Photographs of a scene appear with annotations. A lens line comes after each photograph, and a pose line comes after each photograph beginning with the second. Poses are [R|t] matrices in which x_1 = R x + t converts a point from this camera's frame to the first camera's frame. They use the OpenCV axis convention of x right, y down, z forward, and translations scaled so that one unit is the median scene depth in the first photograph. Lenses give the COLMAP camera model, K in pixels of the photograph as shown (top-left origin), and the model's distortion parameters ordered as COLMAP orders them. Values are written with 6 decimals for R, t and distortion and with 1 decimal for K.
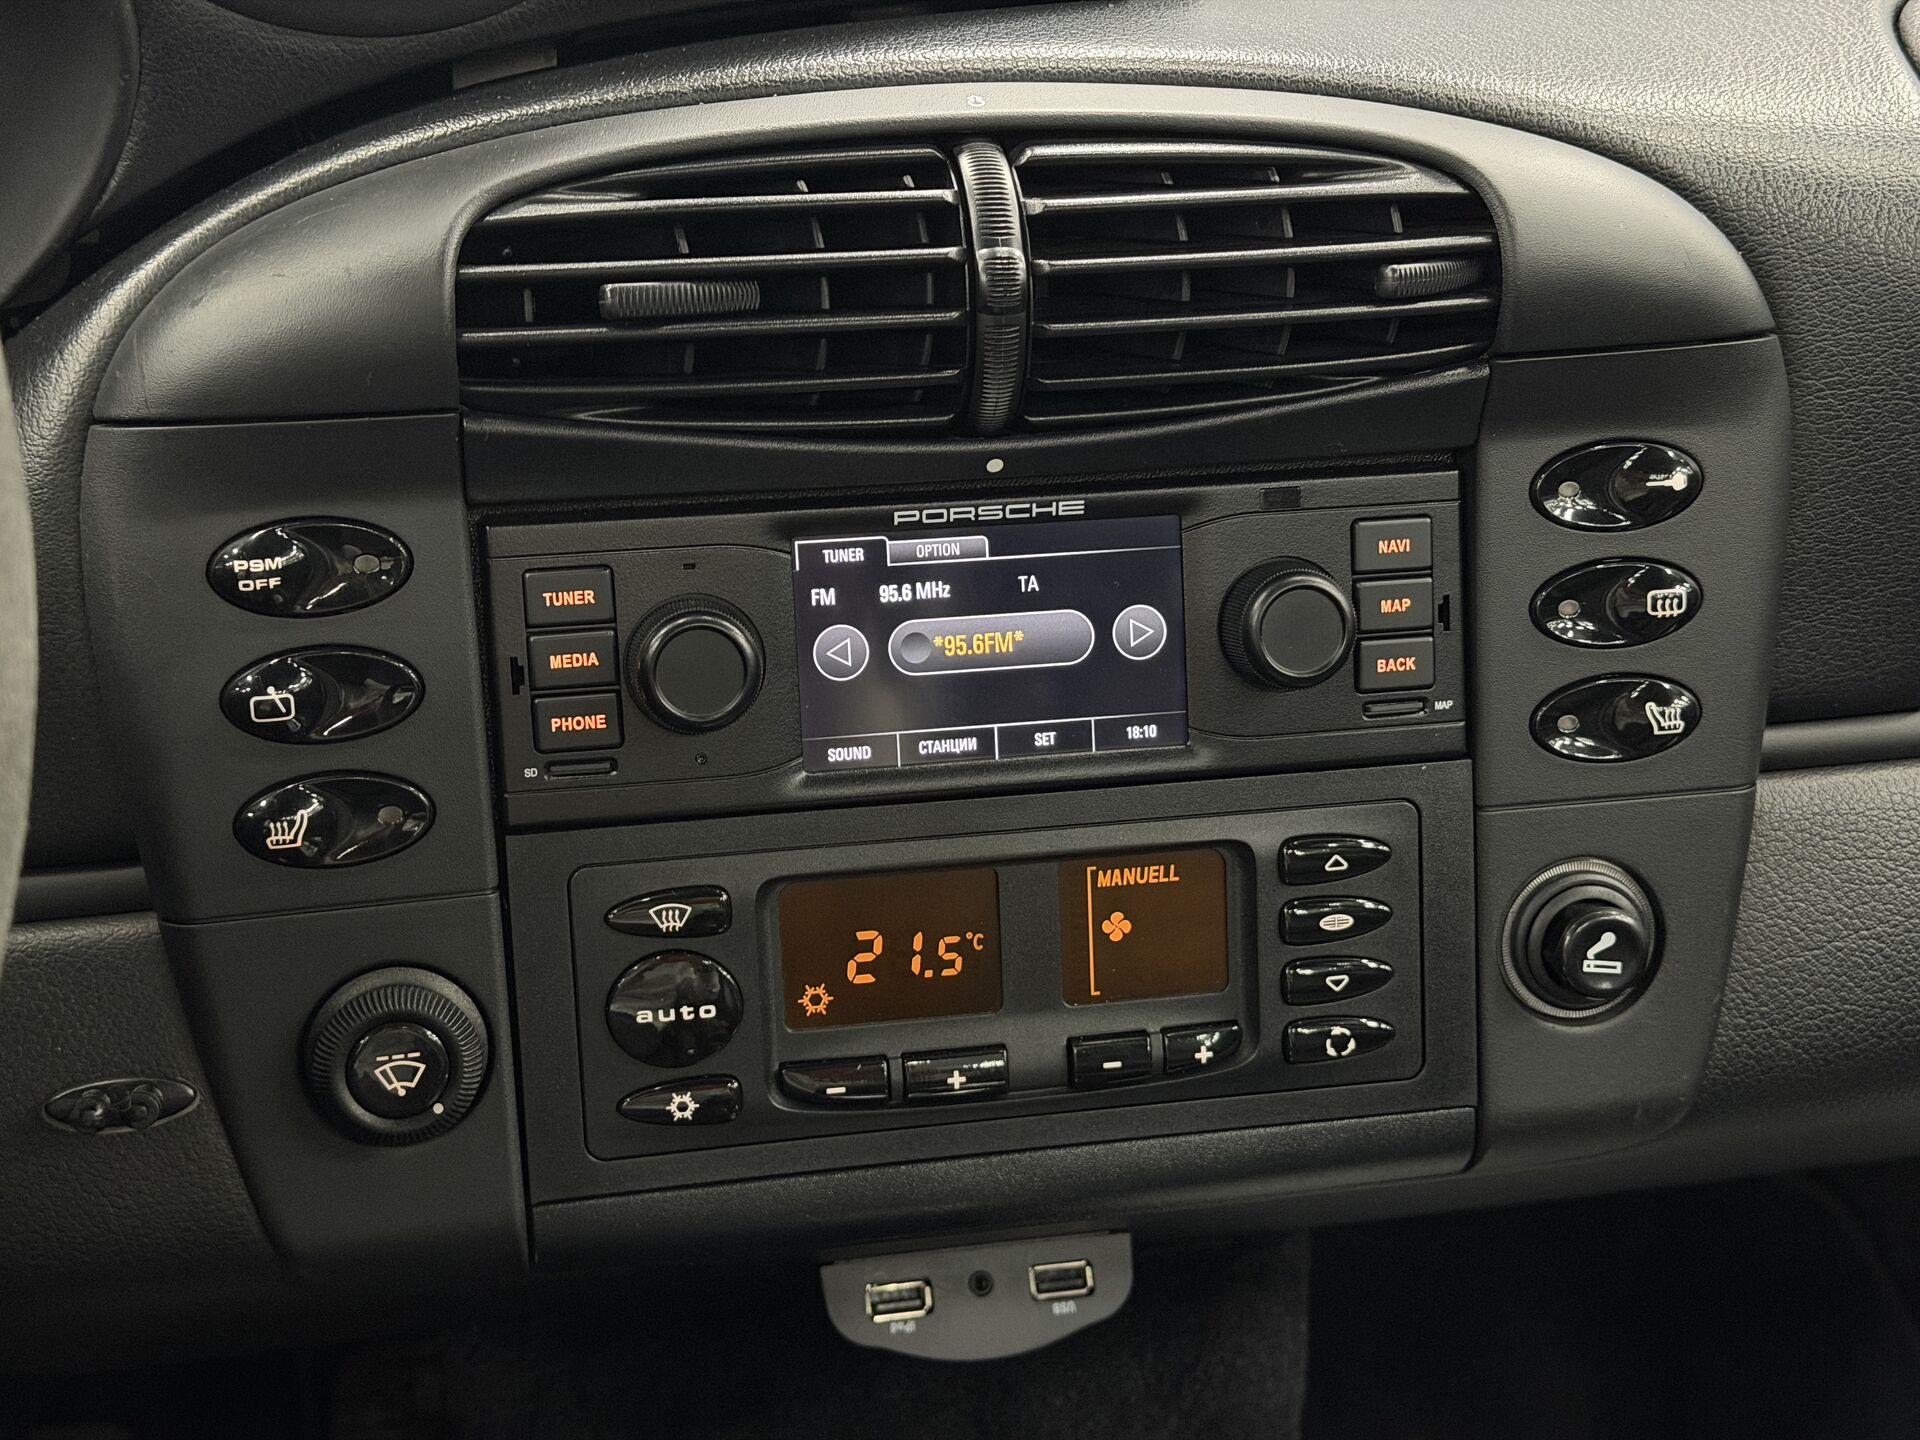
lens RADIAL K [[2758.9, 0, 960.0], [0, 2758.9, 720.0], [0, 0, 1]] dist [0.136819, -0.036576]
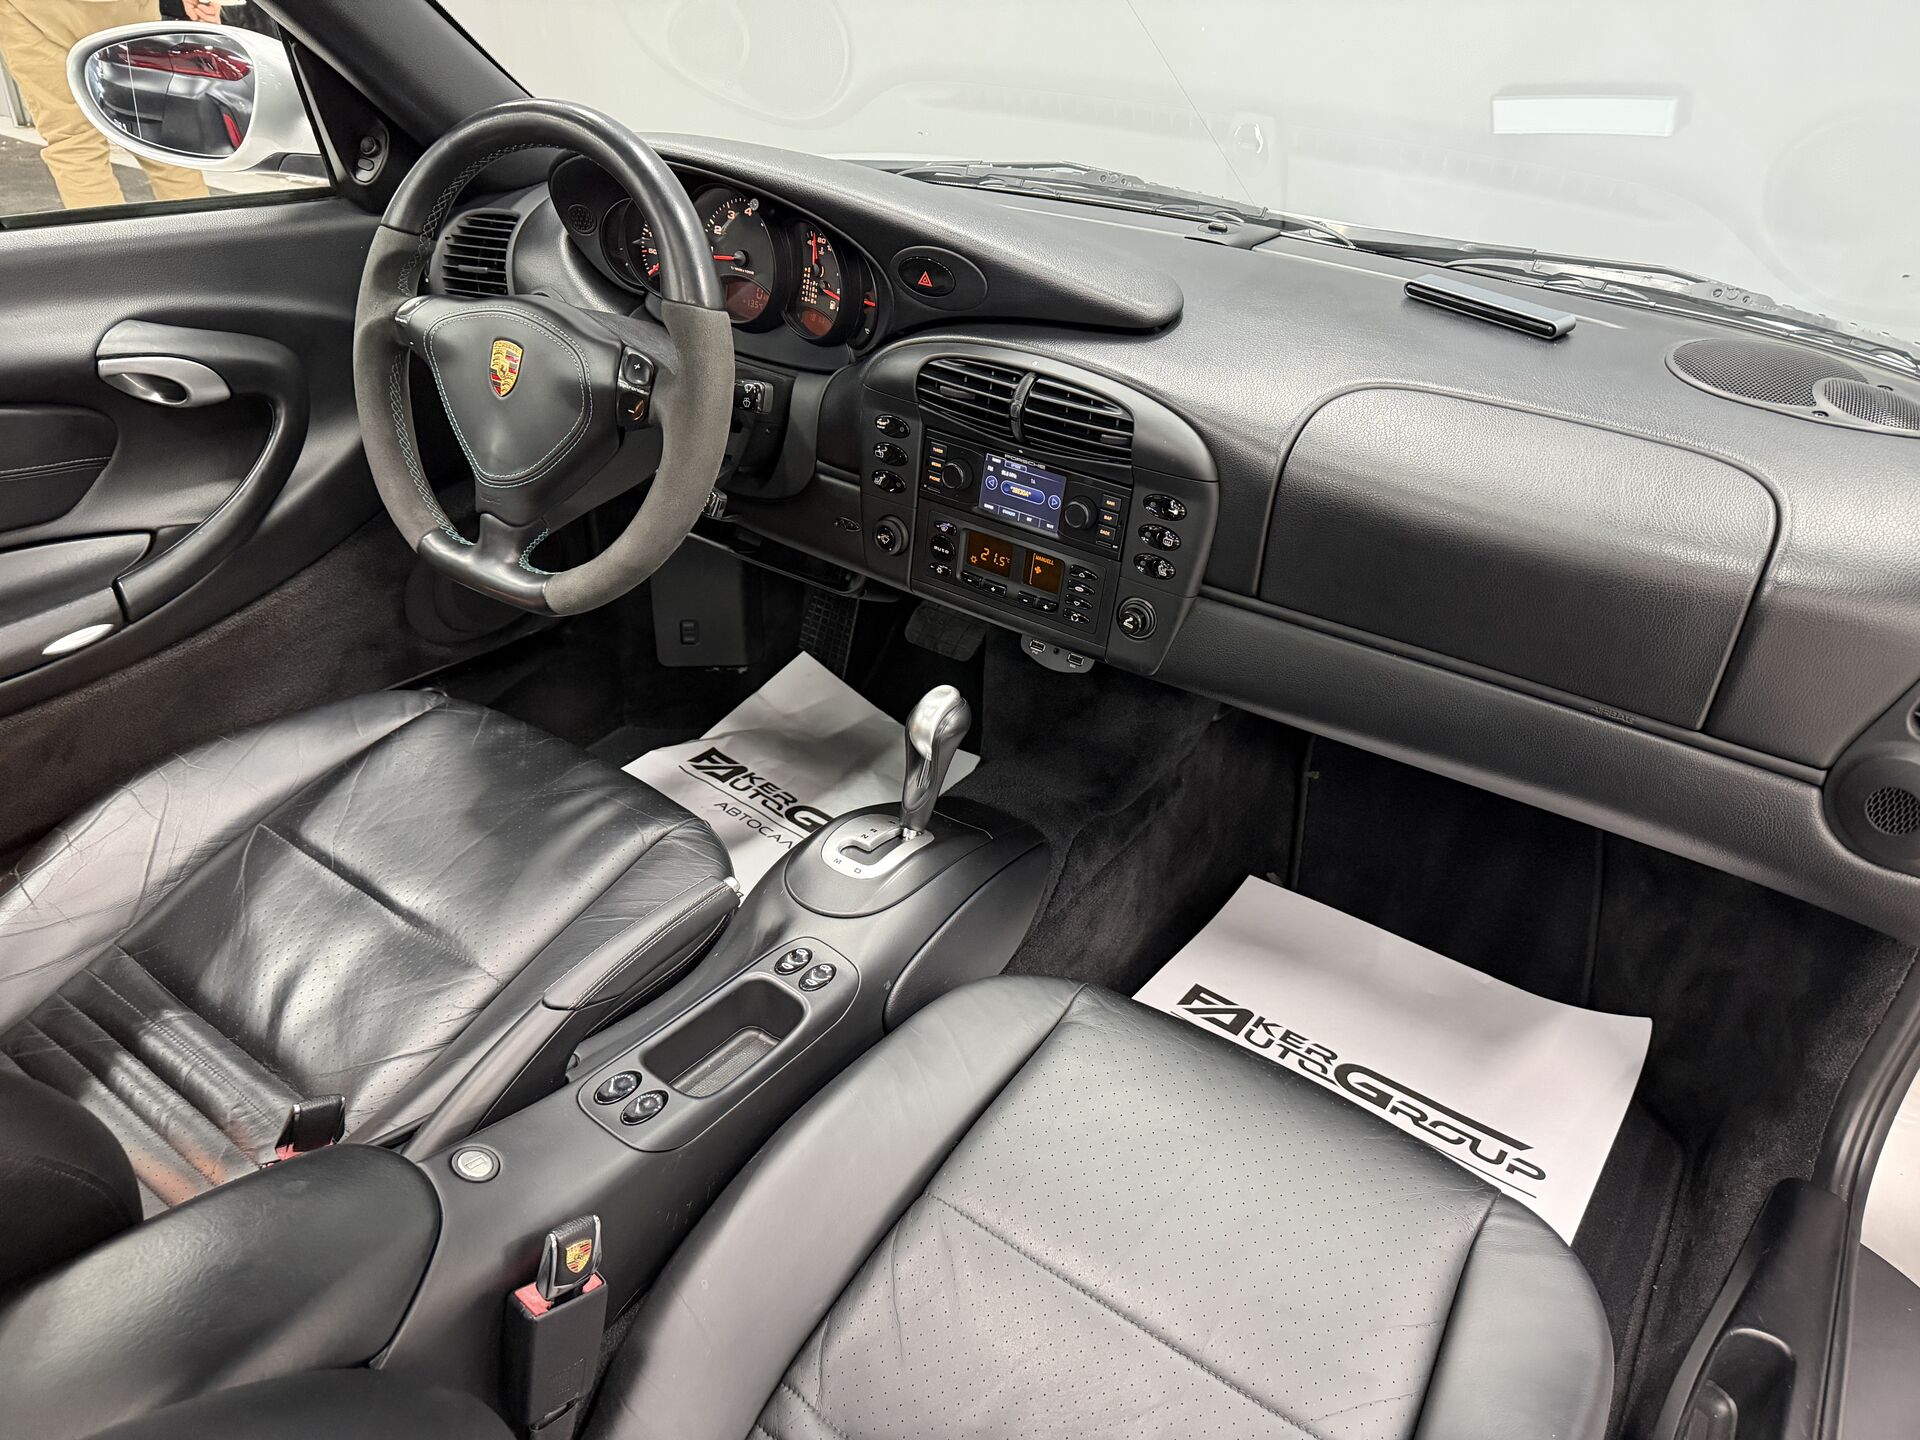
lens RADIAL K [[1295.6, 0, 960.0], [0, 1295.6, 720.0], [0, 0, 1]] dist [0.006311, -0.001836]
pose [[0.696098, 0.433587, -0.572232, 1.176063], [-0.261030, 0.895339, 0.360876, -0.389347], [0.668813, -0.101835, 0.736423, -0.501172]]
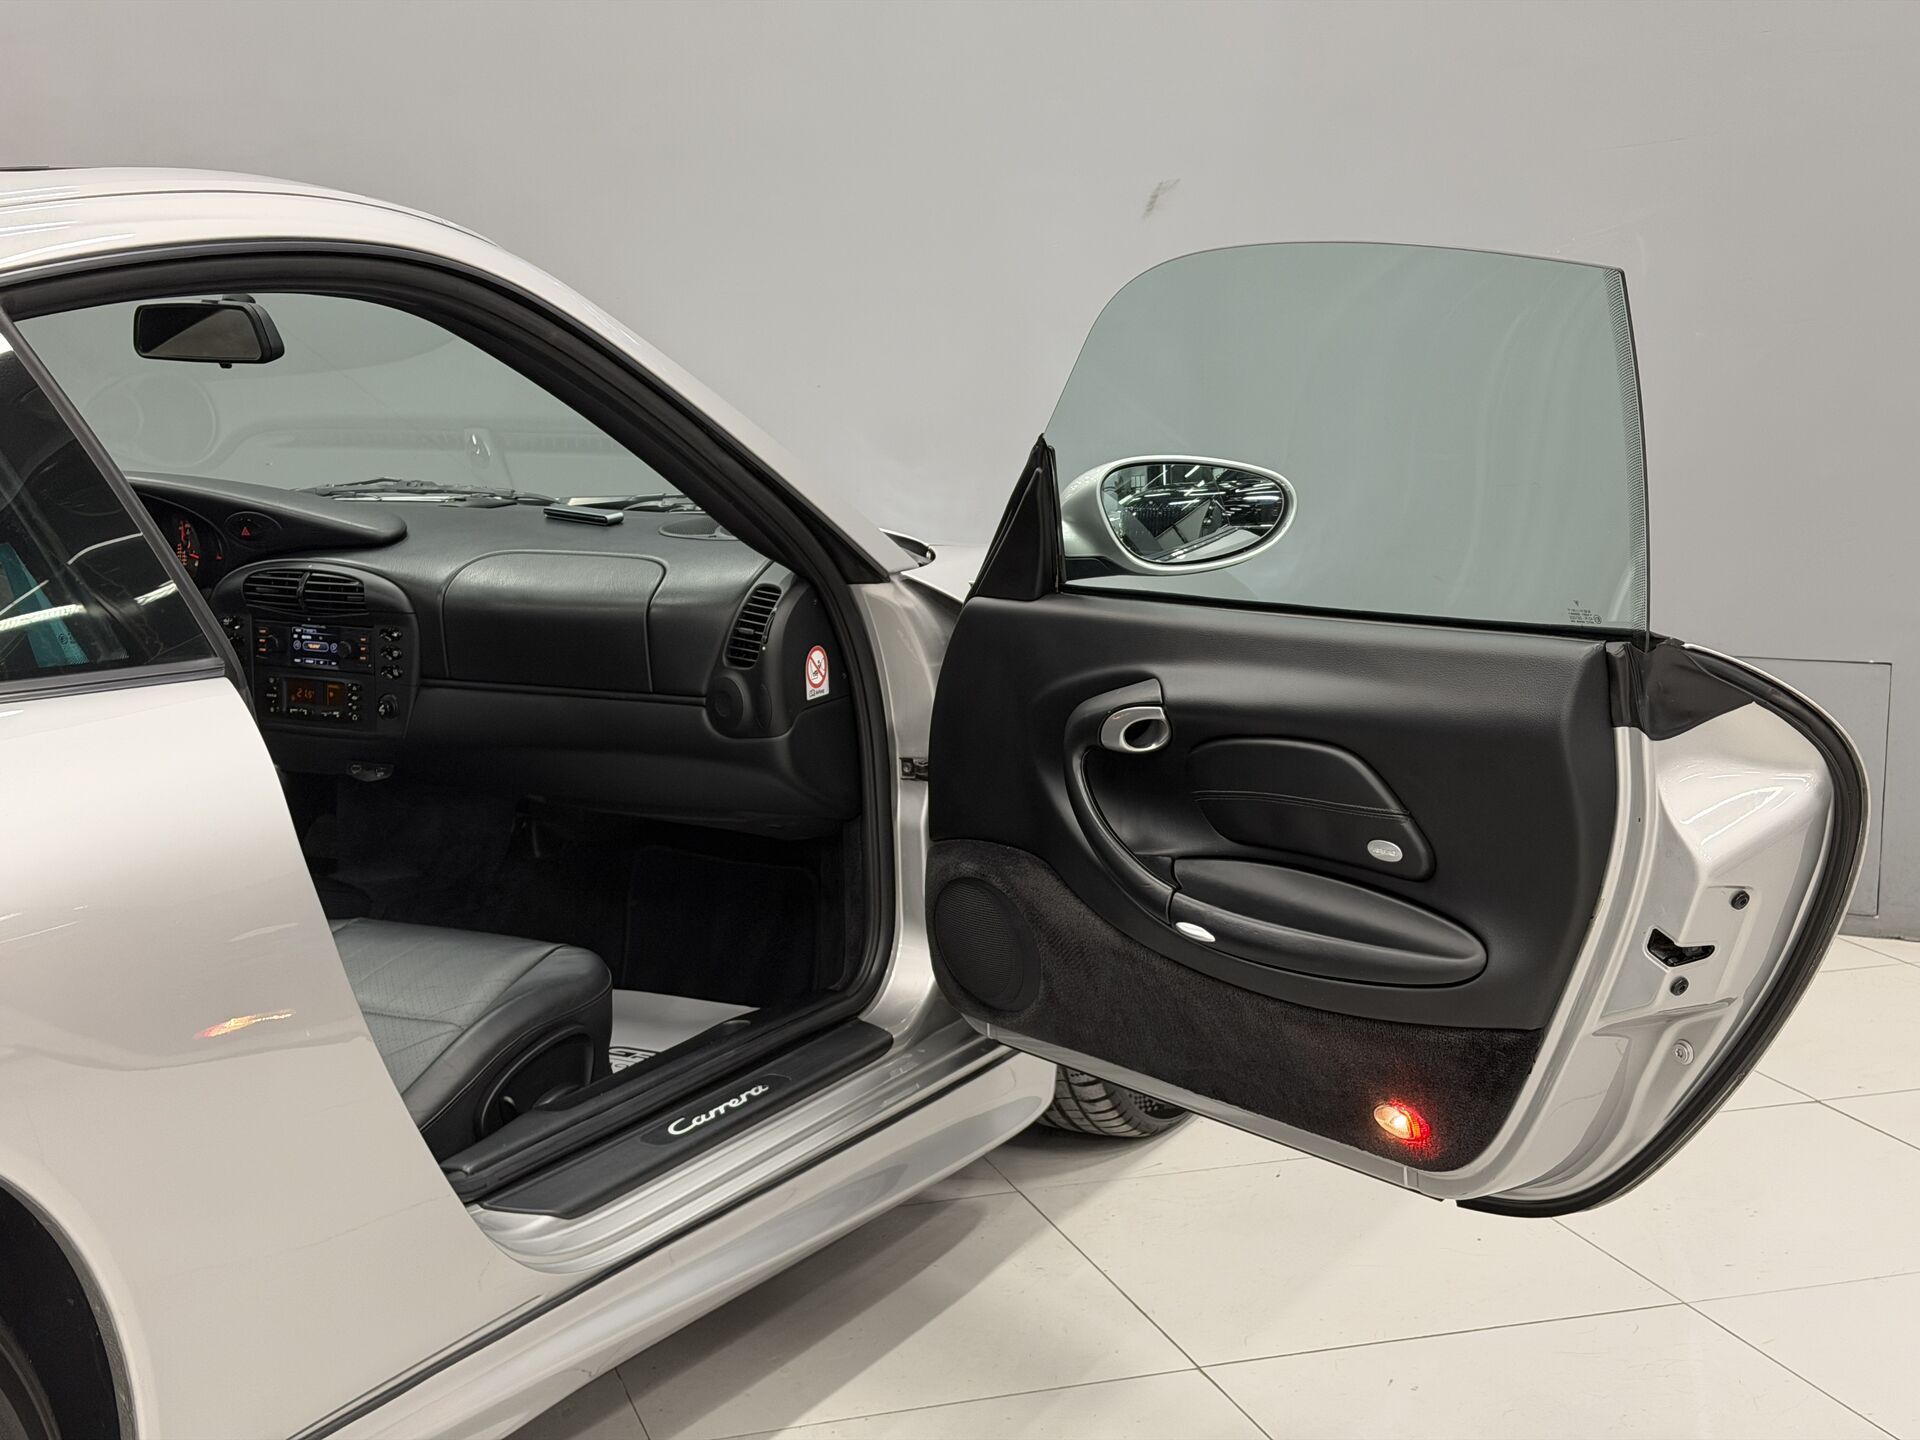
lens RADIAL K [[2758.9, 0, 960.0], [0, 2758.9, 720.0], [0, 0, 1]] dist [0.136819, -0.036576]
pose [[0.781735, 0.133403, -0.609175, 5.166391], [-0.164617, 0.986346, 0.004751, -0.137026], [0.601491, 0.096566, 0.793022, -3.237655]]
